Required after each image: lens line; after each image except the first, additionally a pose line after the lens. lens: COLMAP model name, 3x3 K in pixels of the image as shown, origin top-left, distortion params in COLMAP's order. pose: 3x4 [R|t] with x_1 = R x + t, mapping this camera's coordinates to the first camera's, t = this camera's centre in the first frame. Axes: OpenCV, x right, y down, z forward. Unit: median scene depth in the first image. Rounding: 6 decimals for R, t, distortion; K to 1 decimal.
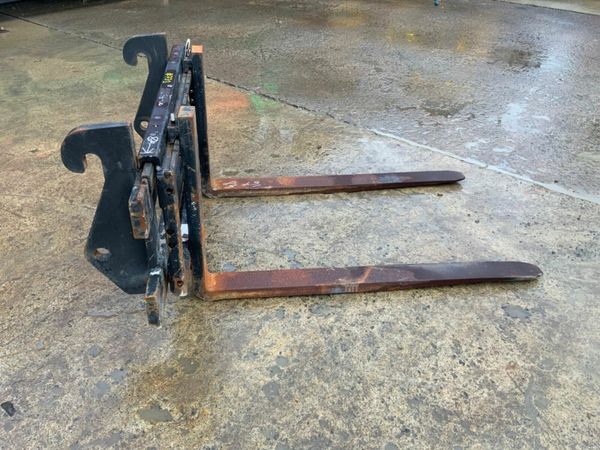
lens RADIAL K [[493.9, 0, 300.8], [0, 493.9, 226.3], [0, 0, 1]] dist [0.092862, -0.178099]
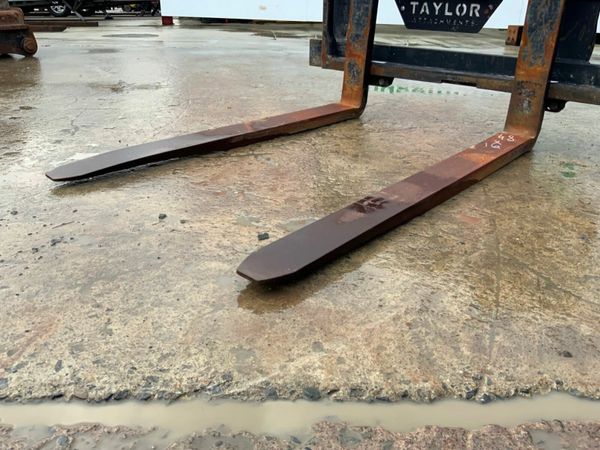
lens RADIAL K [[493.9, 0, 300.8], [0, 493.9, 226.3], [0, 0, 1]] dist [0.092862, -0.178099]
pose [[-0.759815, 0.228677, -0.608596, 0.681892], [-0.396614, 0.578698, 0.712605, -0.511199], [0.515150, 0.782825, -0.349006, 1.539312]]
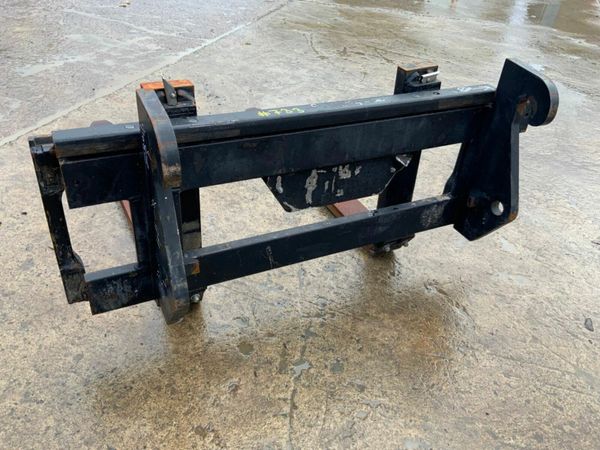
lens RADIAL K [[493.9, 0, 300.8], [0, 493.9, 226.3], [0, 0, 1]] dist [0.092862, -0.178099]
pose [[-0.325886, -0.596817, 0.733217, -0.810859], [0.439859, 0.590788, 0.676383, -0.621383], [-0.836853, 0.542936, 0.069985, 1.019875]]
